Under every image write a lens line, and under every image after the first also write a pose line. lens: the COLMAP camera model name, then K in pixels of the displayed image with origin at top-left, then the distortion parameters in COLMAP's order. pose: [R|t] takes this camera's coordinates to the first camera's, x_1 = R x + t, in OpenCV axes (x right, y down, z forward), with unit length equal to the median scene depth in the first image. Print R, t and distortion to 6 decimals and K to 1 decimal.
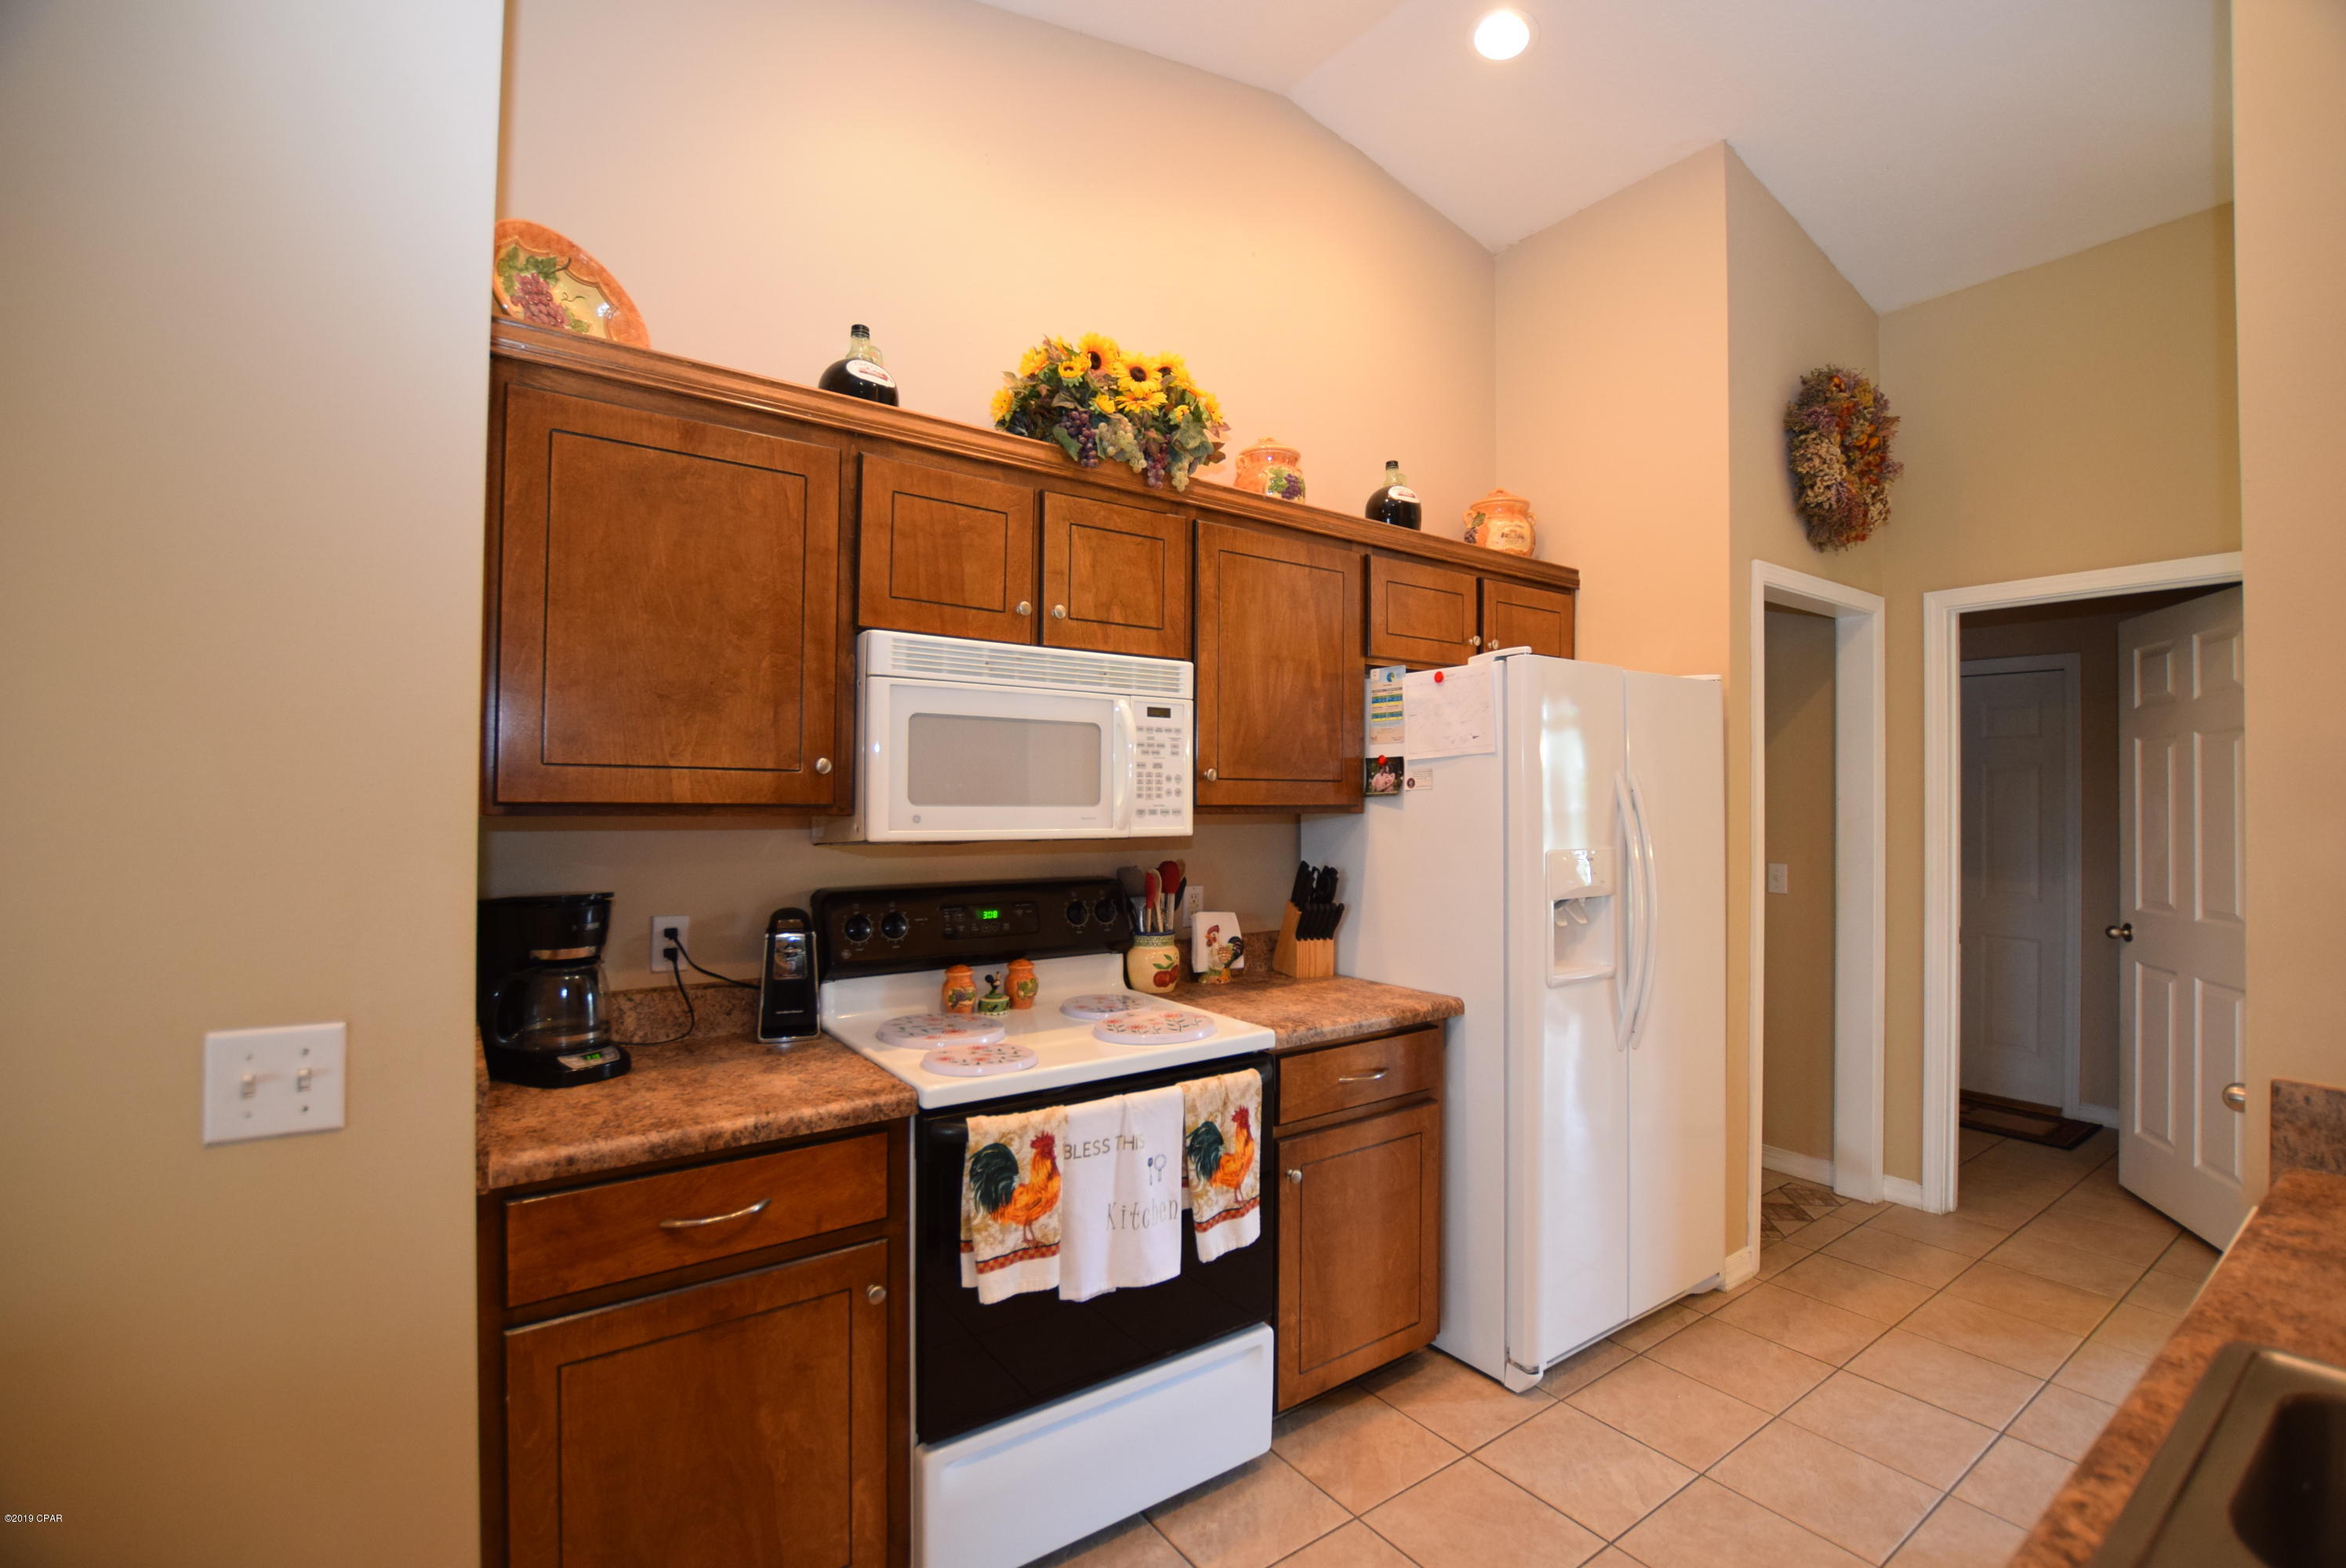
lens RADIAL K [[1031.1, 0, 1180.8], [0, 1031.1, 790.7], [0, 0, 1]] dist [-0.029753, 0.002756]
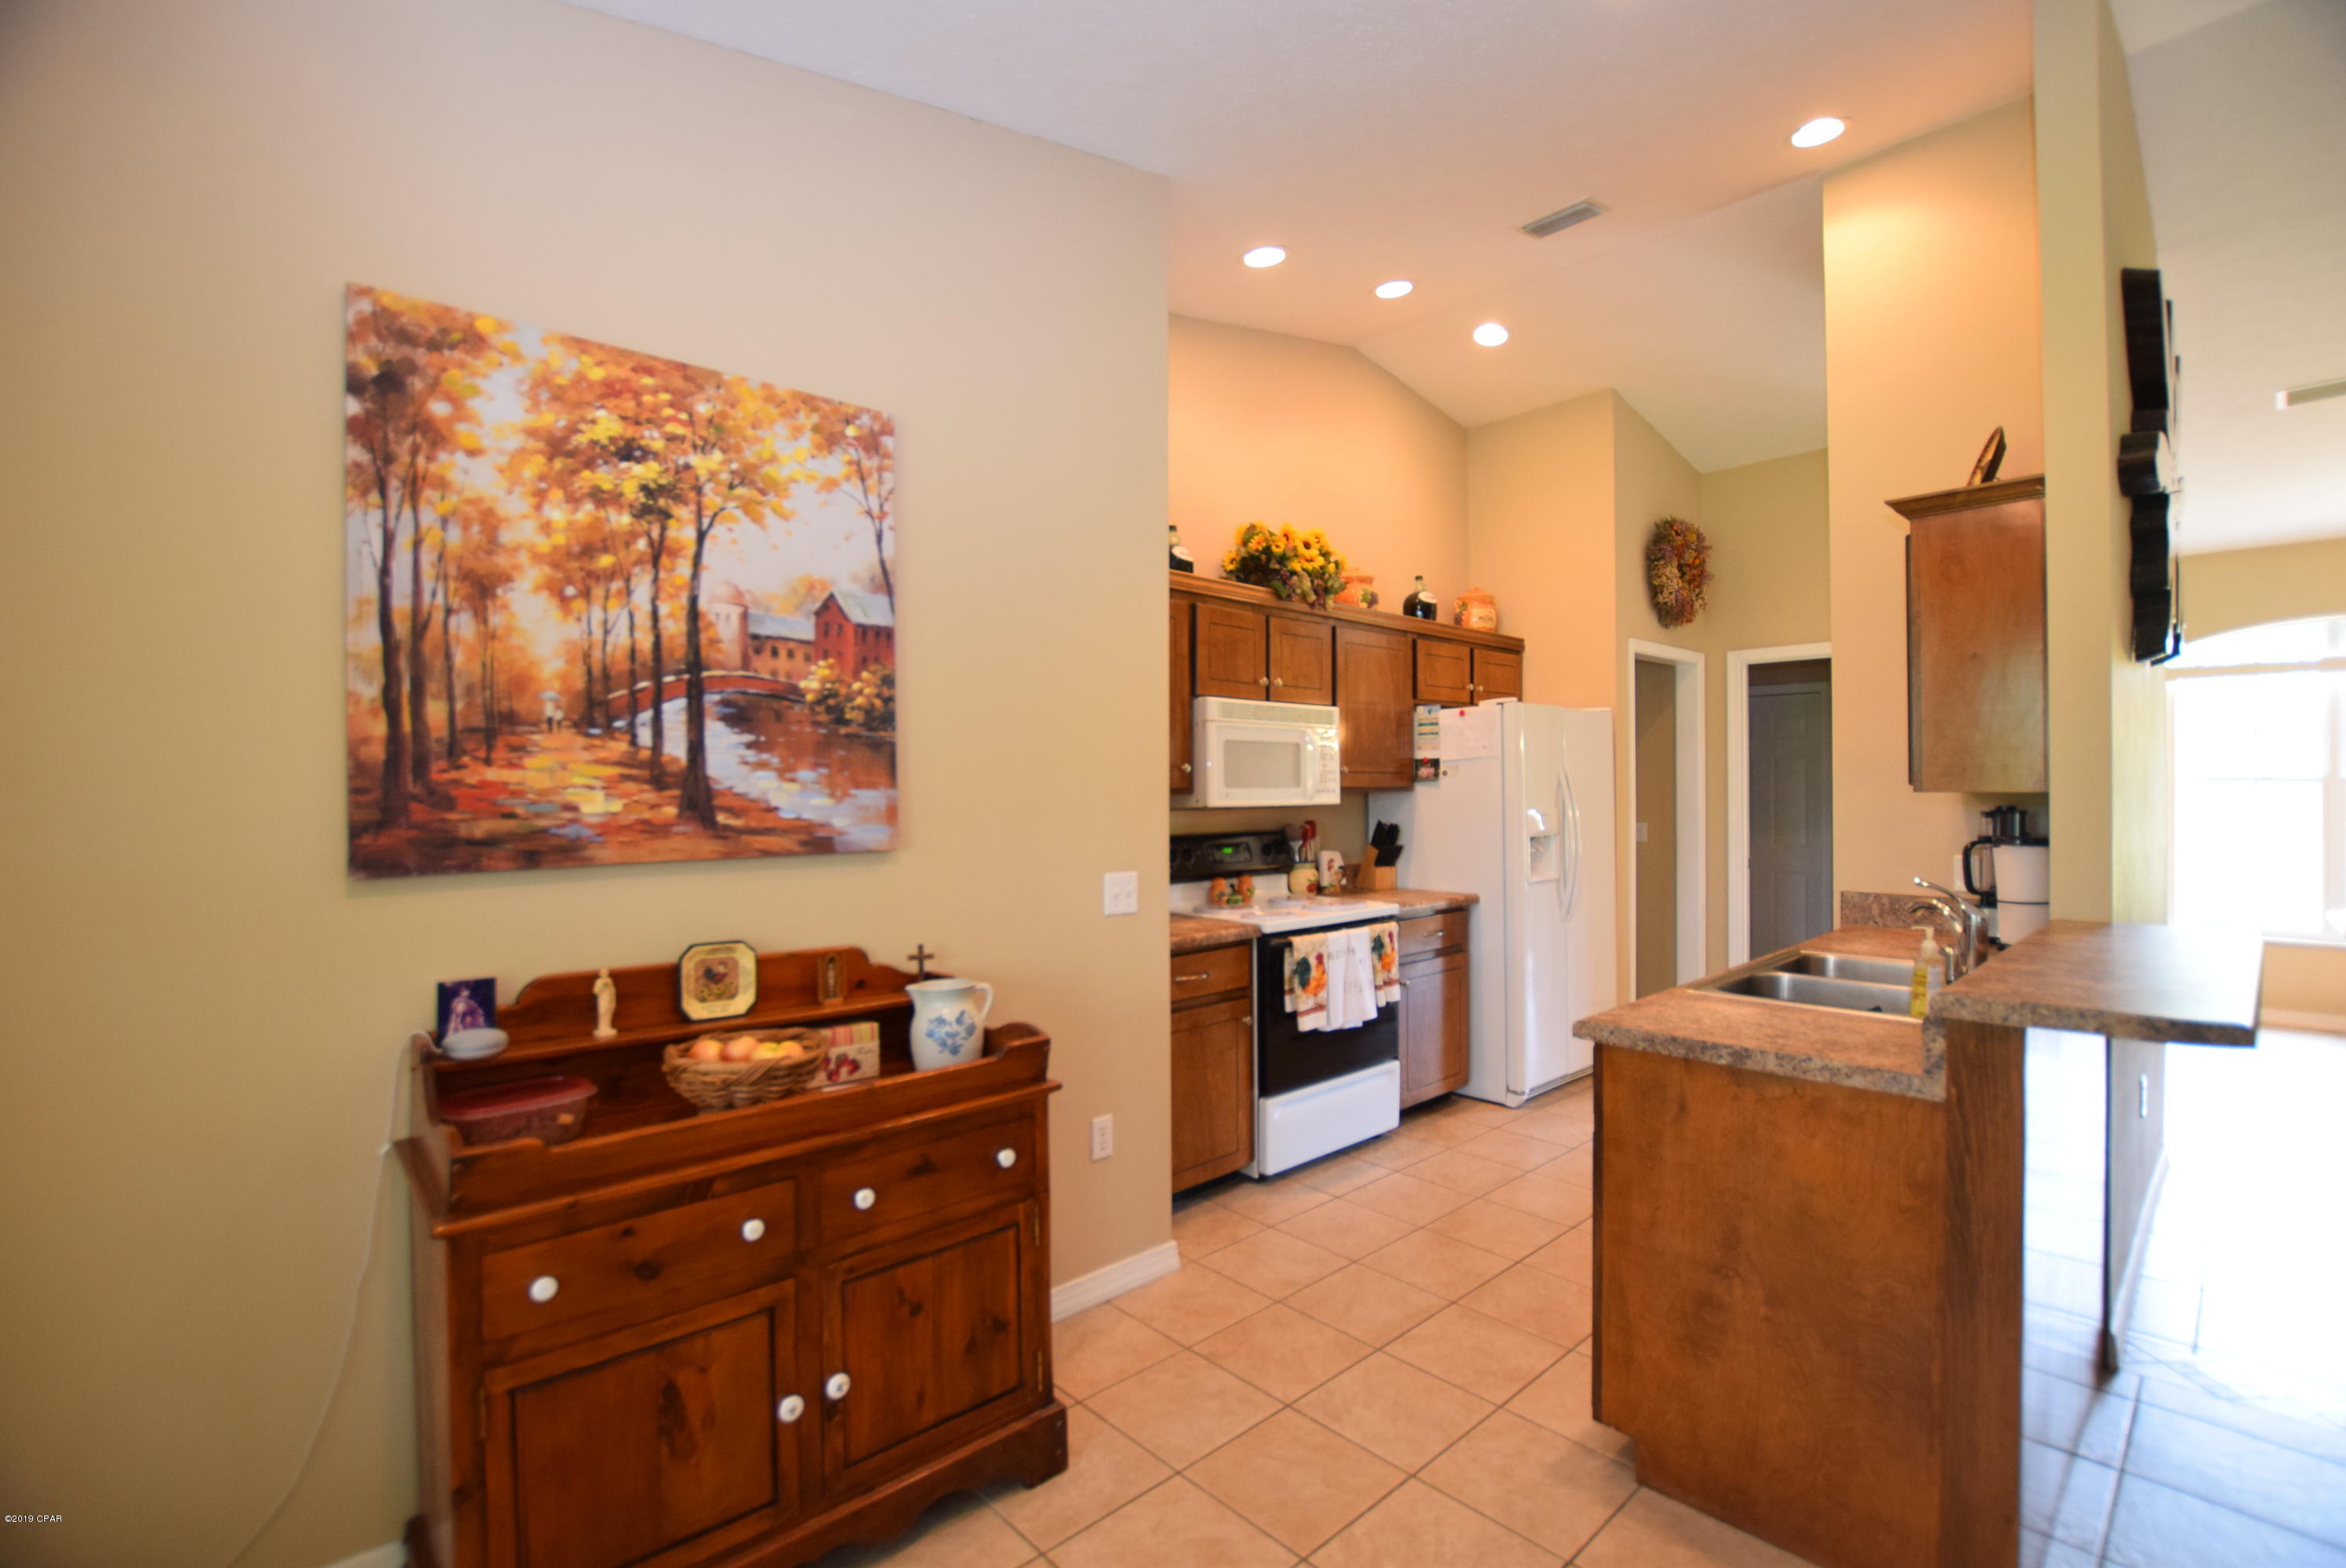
lens RADIAL K [[1031.1, 0, 1179.4], [0, 1031.1, 792.8], [0, 0, 1]] dist [-0.029753, 0.002756]
pose [[0.992990, -0.012429, 0.117542, -0.412432], [0.010910, 0.999849, 0.013555, -0.002806], [-0.117693, -0.012177, 0.992975, -0.650780]]
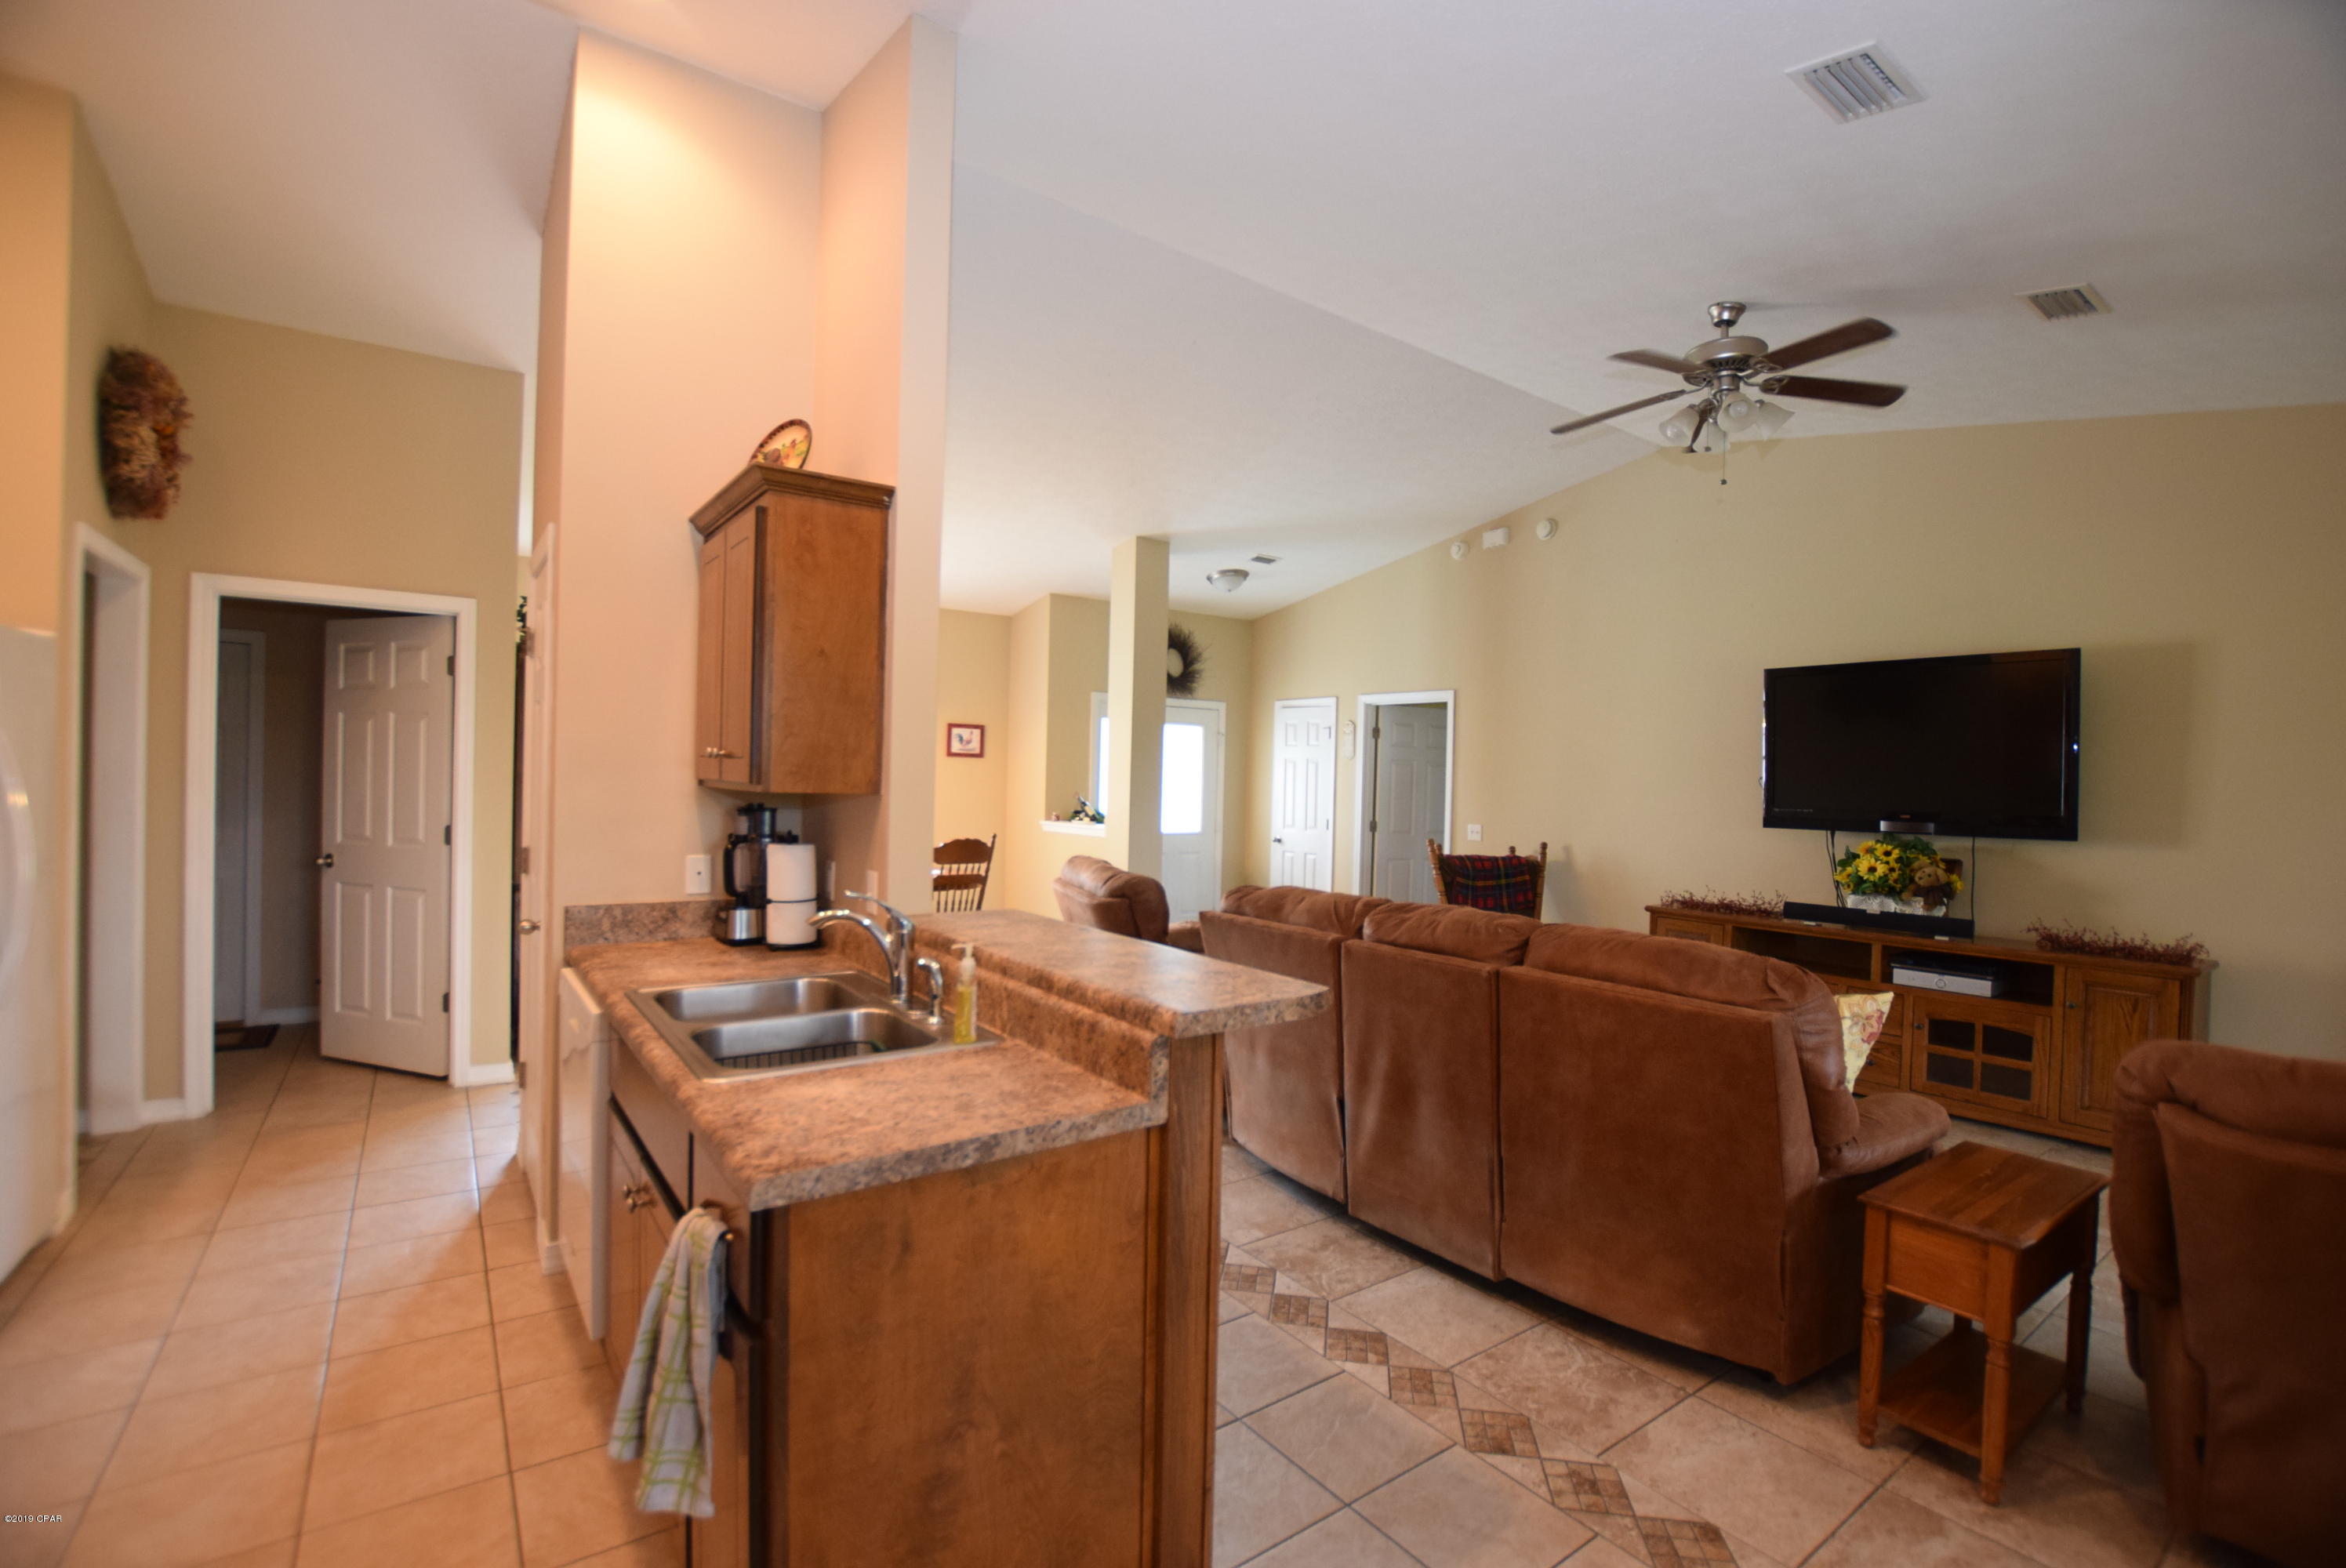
lens RADIAL K [[1031.1, 0, 1178.7], [0, 1031.1, 789.6], [0, 0, 1]] dist [-0.029753, 0.002756]
pose [[-0.008719, -0.016470, 0.999826, -0.494134], [-0.033139, 0.999320, 0.016173, -0.011386], [-0.999413, -0.032992, -0.009259, -0.111032]]
